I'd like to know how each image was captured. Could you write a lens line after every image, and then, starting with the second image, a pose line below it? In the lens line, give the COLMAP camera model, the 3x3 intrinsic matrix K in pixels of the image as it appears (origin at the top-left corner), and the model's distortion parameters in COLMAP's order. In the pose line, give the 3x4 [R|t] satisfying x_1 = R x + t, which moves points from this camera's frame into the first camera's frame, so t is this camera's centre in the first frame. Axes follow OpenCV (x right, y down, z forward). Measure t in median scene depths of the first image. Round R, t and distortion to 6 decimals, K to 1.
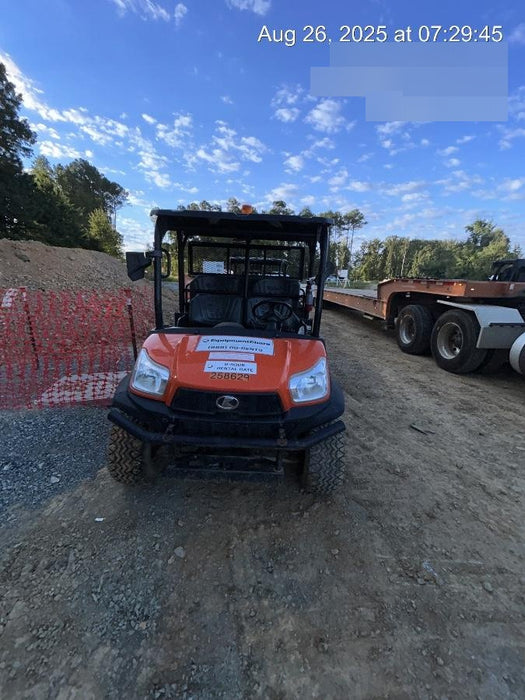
lens RADIAL K [[283.7, 0, 262.5], [0, 283.7, 350.0], [0, 0, 1]] dist [0.000228, -0.000270]
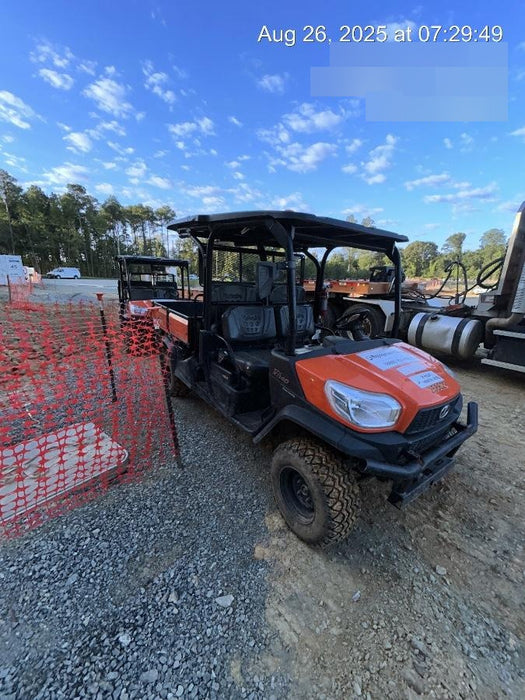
lens RADIAL K [[283.7, 0, 262.5], [0, 283.7, 350.0], [0, 0, 1]] dist [0.000228, -0.000270]
pose [[0.819560, -0.152416, 0.552350, -0.474247], [0.147077, 0.987634, 0.054300, -0.078145], [-0.553795, 0.036736, 0.831842, 0.184784]]
